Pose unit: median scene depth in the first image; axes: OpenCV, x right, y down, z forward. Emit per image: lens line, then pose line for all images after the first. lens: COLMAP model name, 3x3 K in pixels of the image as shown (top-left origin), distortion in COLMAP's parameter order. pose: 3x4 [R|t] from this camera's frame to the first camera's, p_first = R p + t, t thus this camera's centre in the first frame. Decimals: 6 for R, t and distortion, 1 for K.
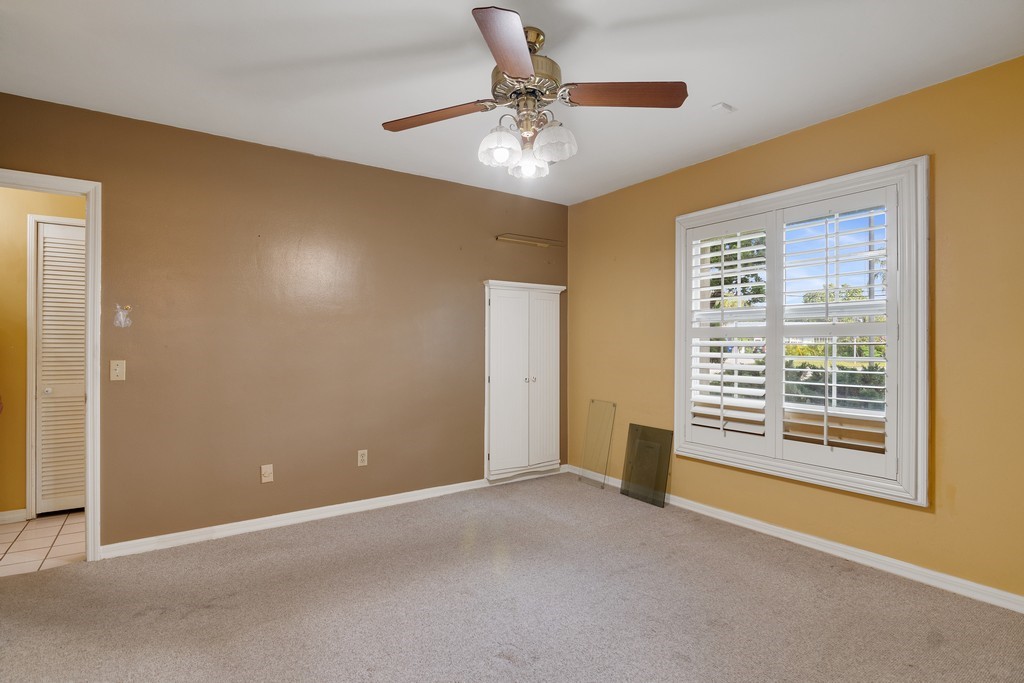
lens RADIAL K [[499.8, 0, 507.6], [0, 499.8, 345.7], [0, 0, 1]] dist [-0.015240, -0.005029]
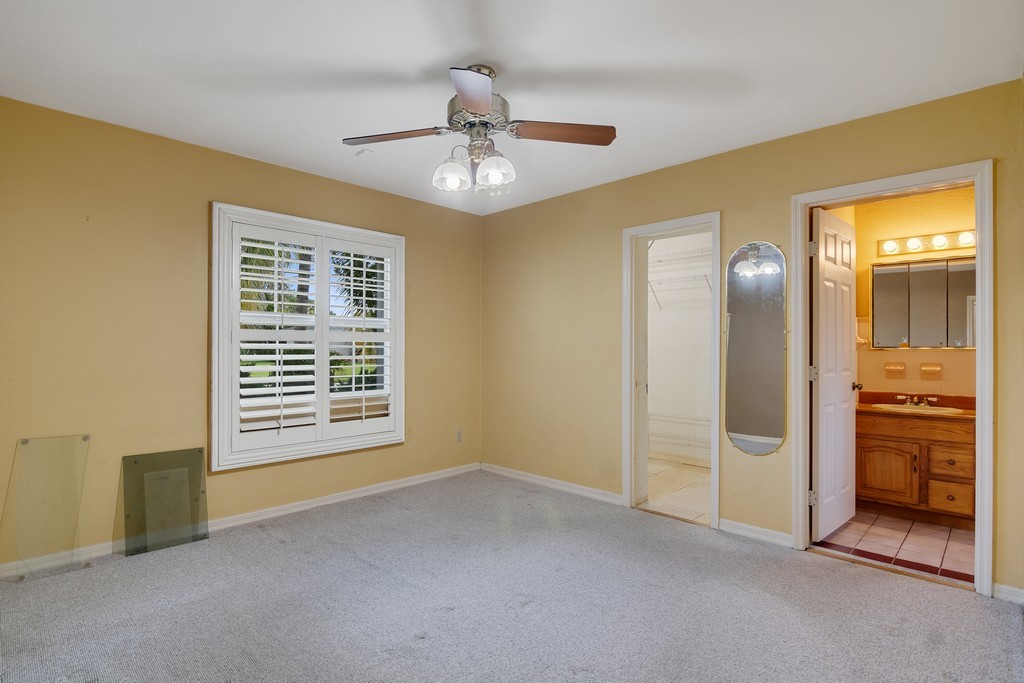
lens RADIAL K [[499.8, 0, 506.6], [0, 499.8, 345.6], [0, 0, 1]] dist [-0.015240, -0.005029]
pose [[-0.192112, -0.000868, 0.981373, -0.693700], [-0.001531, 0.999999, 0.000585, -0.007047], [-0.981372, -0.001390, -0.192113, 0.739364]]
